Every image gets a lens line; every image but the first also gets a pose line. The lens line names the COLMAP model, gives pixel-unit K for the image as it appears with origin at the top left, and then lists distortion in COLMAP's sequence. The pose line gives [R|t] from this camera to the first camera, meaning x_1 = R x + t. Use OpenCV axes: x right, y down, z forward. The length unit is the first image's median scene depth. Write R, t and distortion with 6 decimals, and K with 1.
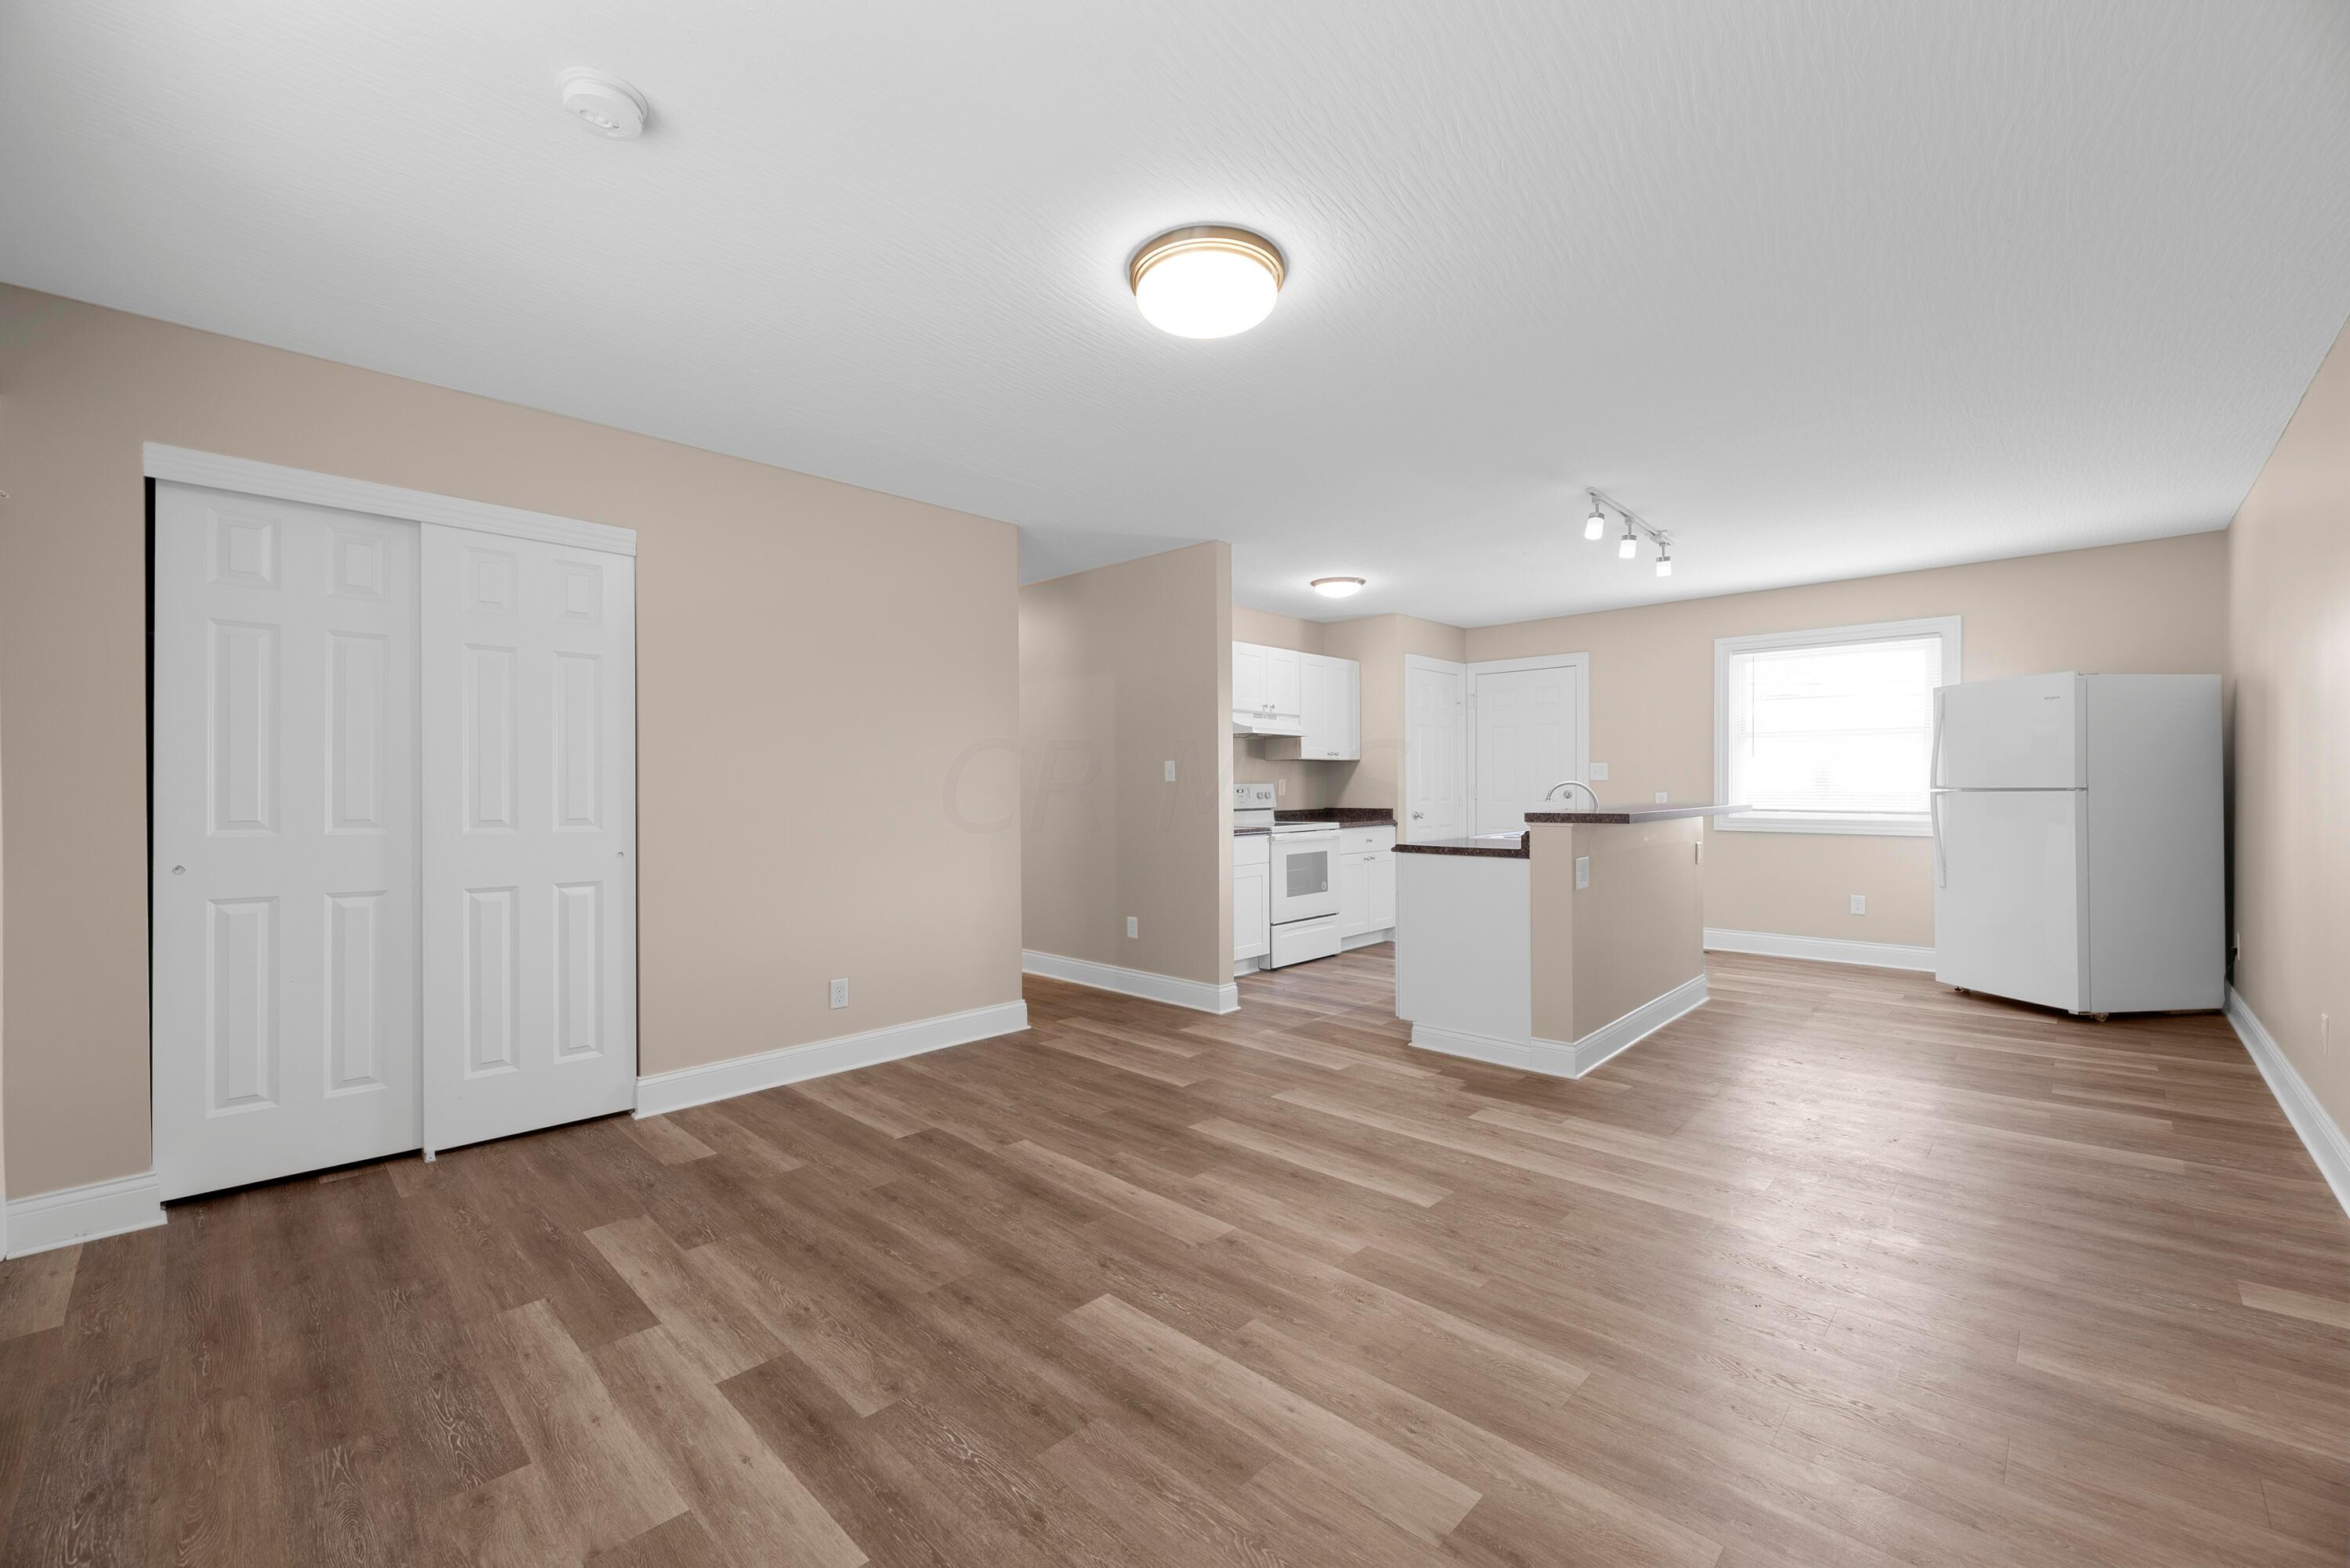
lens RADIAL K [[934.8, 0, 1170.1], [0, 934.8, 795.2], [0, 0, 1]] dist [-0.001956, -0.000168]
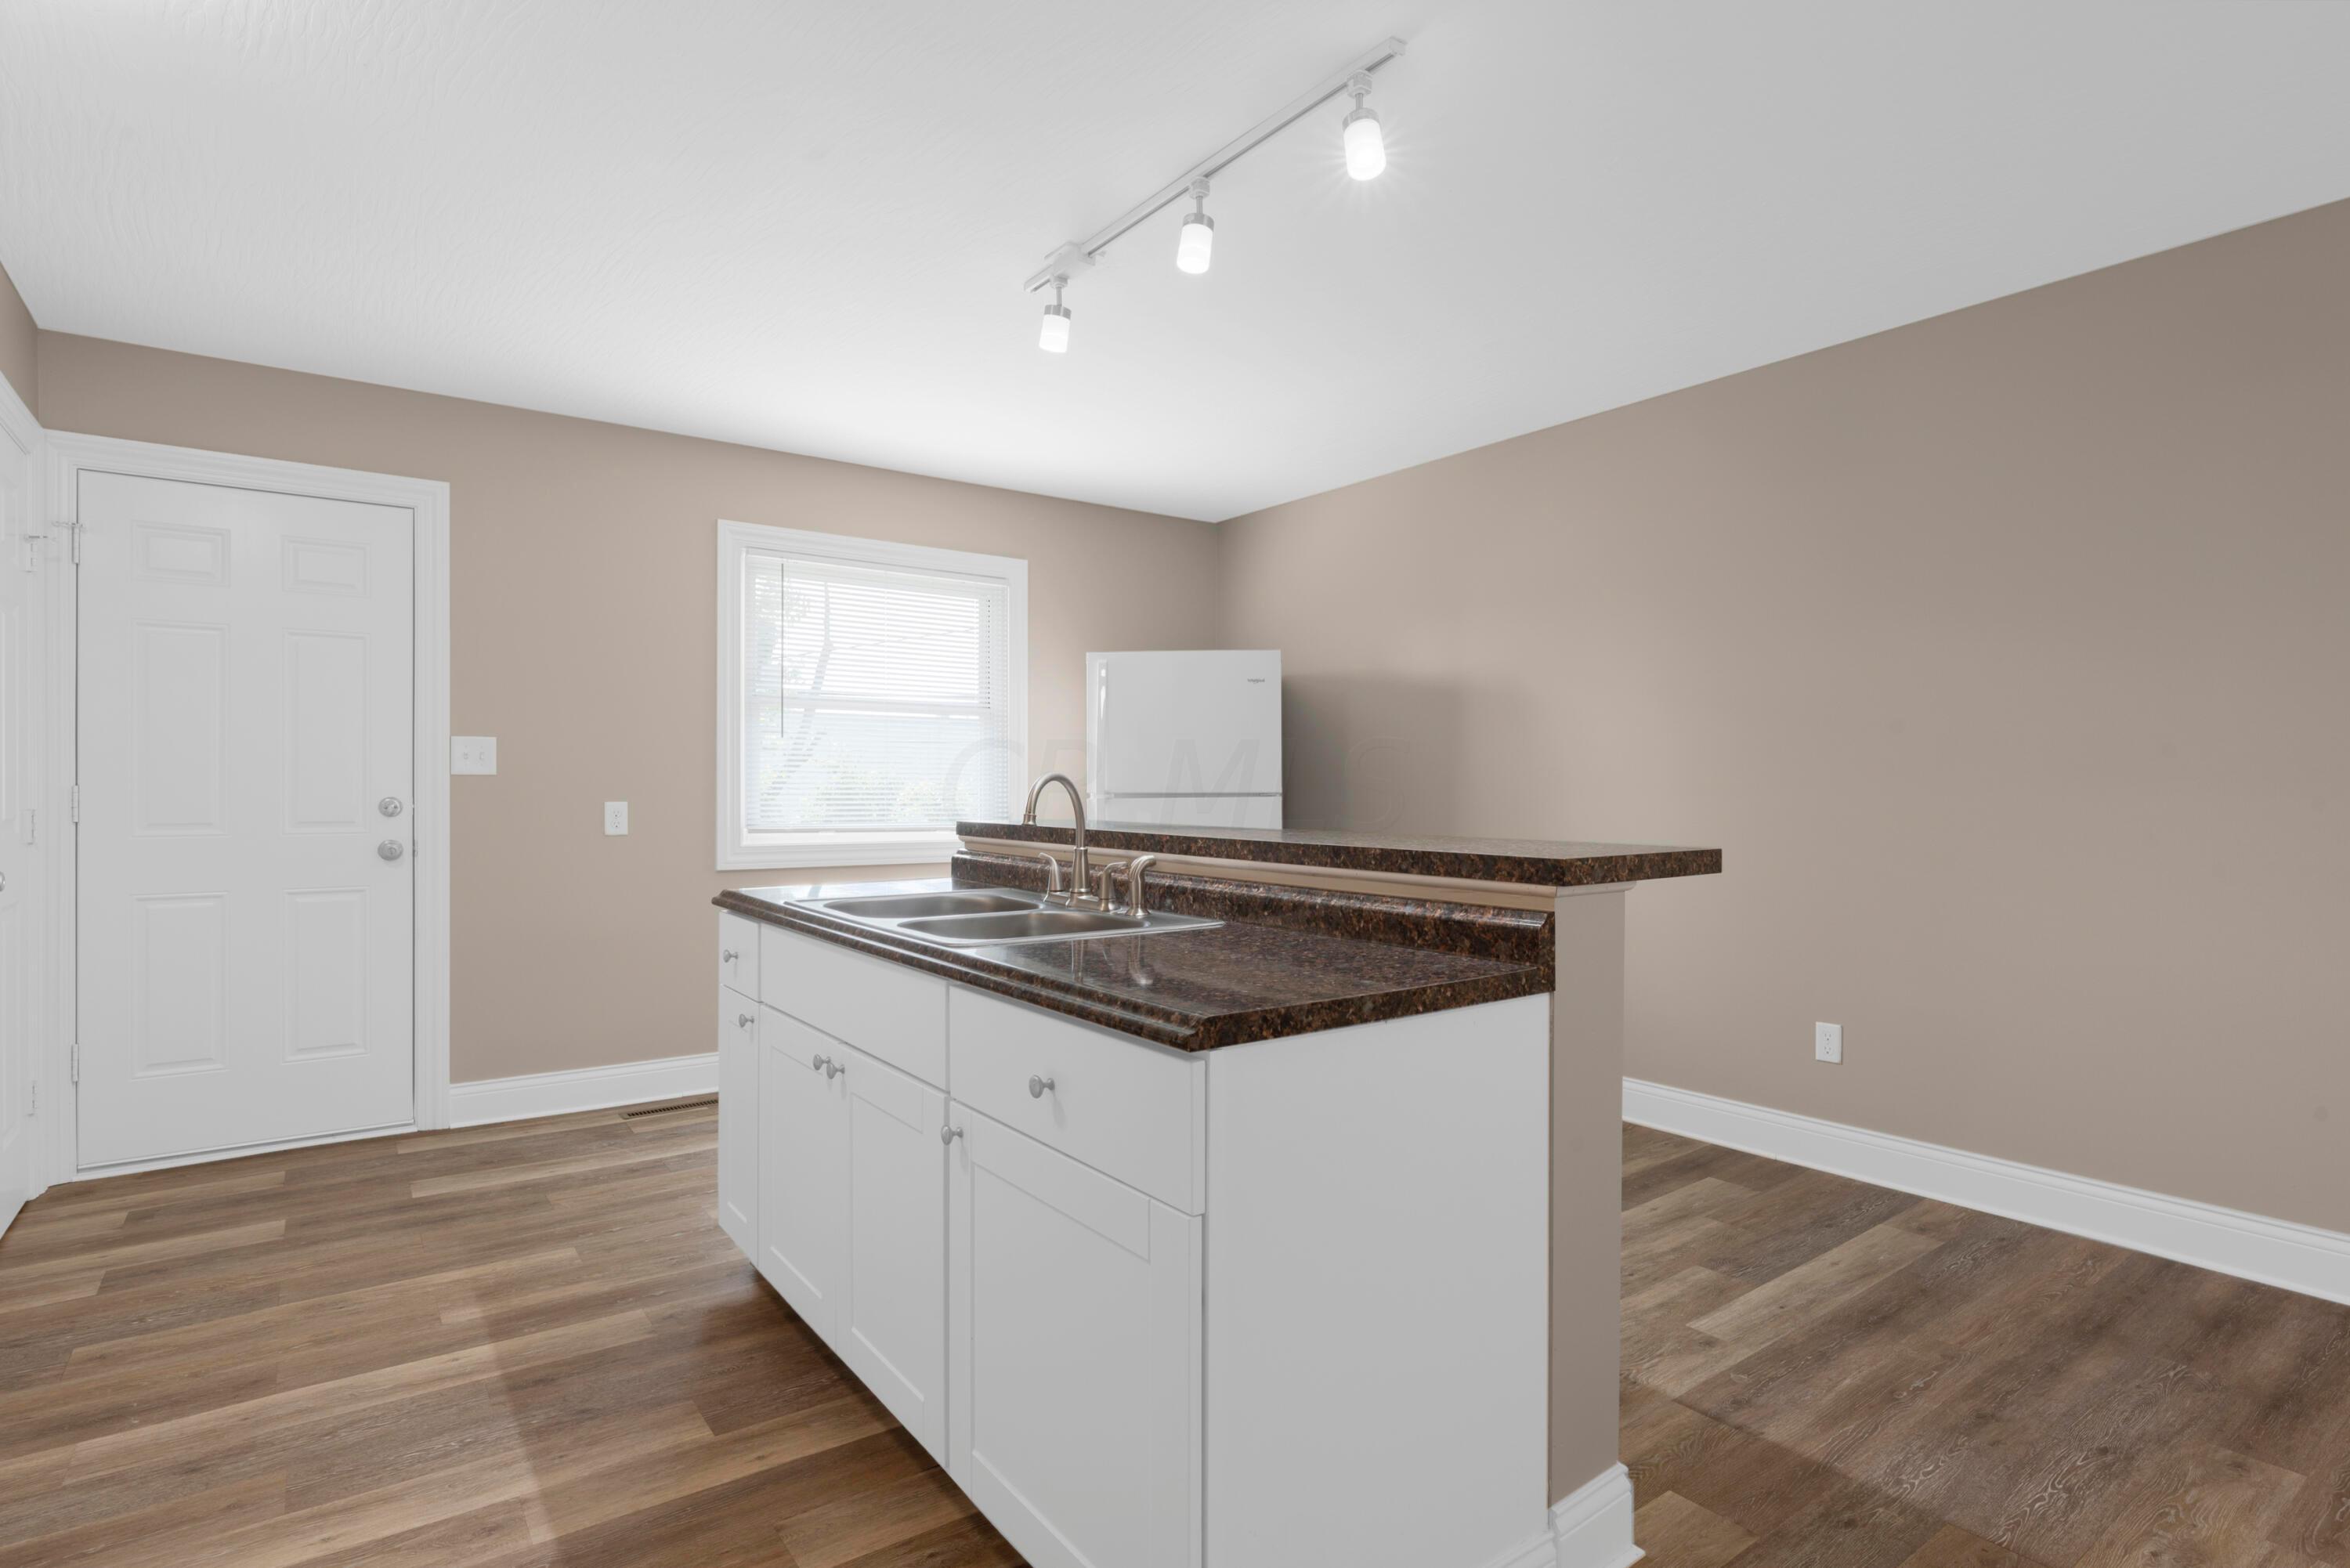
lens RADIAL K [[1164.2, 0, 1175.0], [0, 1164.2, 784.0], [0, 0, 1]] dist [-0.001743, 0.000165]
pose [[0.168923, 0.009968, 0.985579, -0.075348], [0.007755, 0.999904, -0.011442, -0.006067], [-0.985599, 0.009576, 0.168830, 1.261313]]
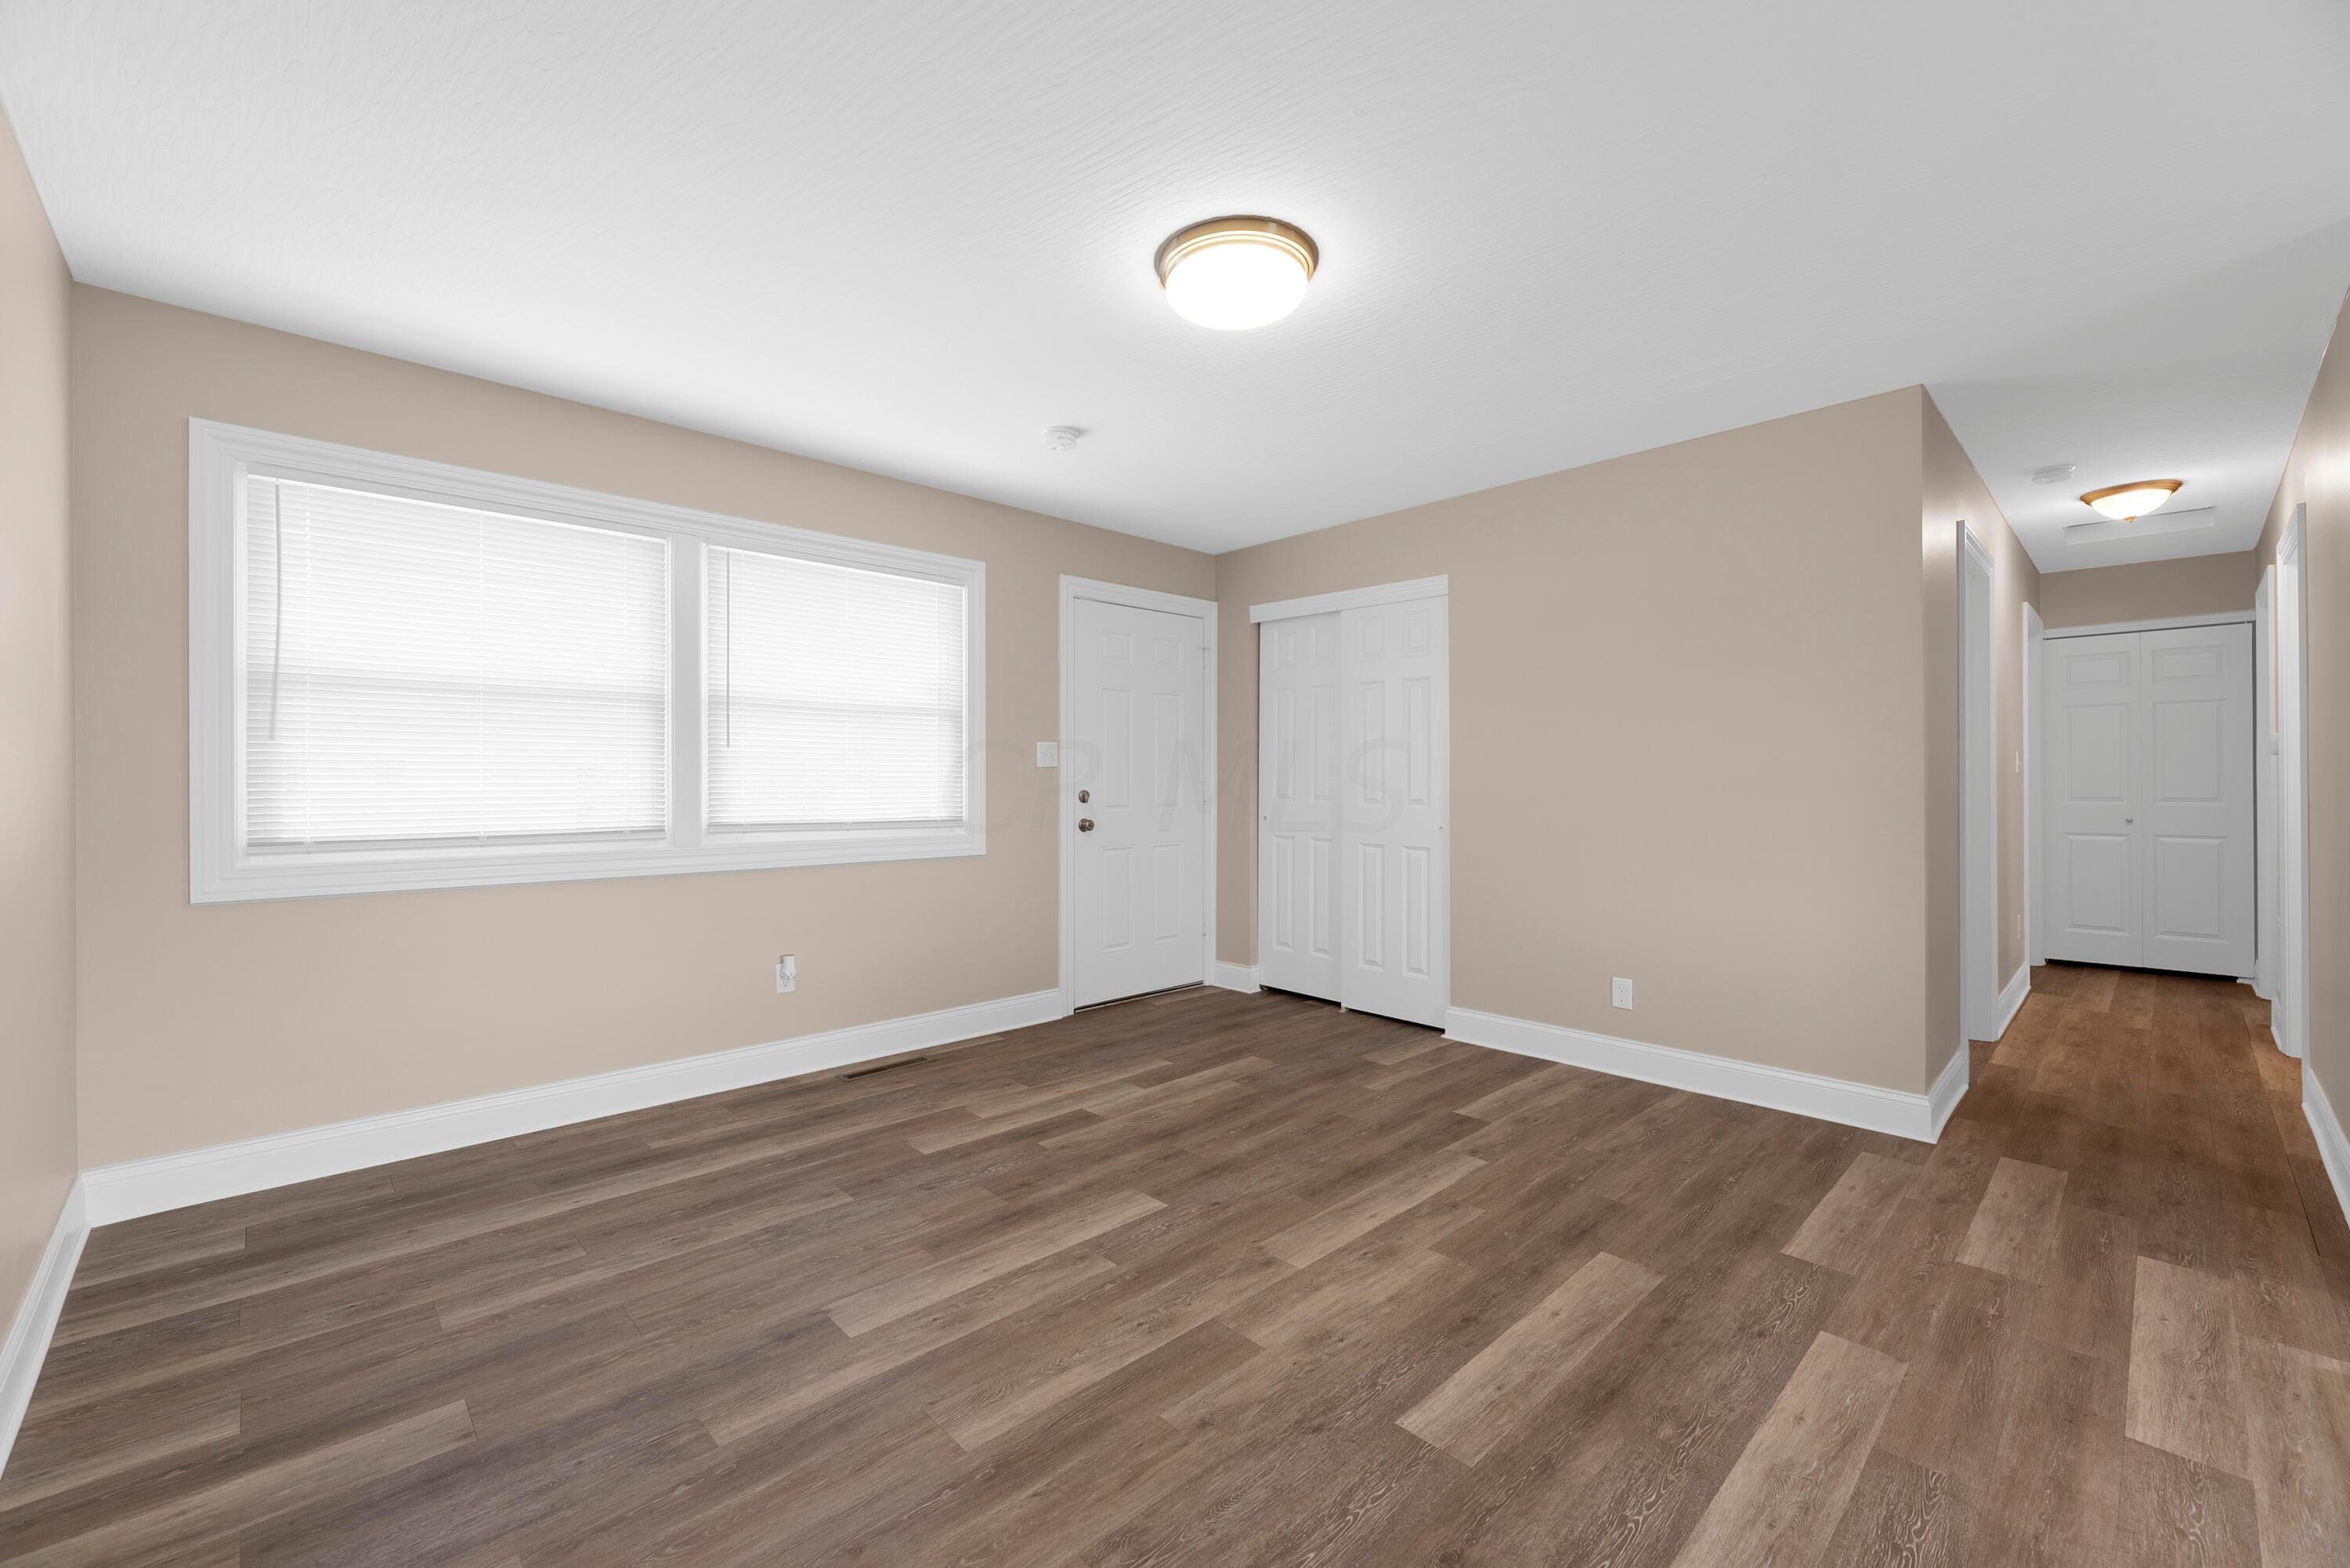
lens RADIAL K [[953.0, 0, 1176.0], [0, 953.0, 776.9], [0, 0, 1]] dist [-0.001547, -0.000380]
pose [[-0.028053, 0.002704, -0.999603, 0.747543], [-0.006231, 0.999976, 0.002880, -0.009454], [0.999587, 0.006309, -0.028035, 0.681737]]
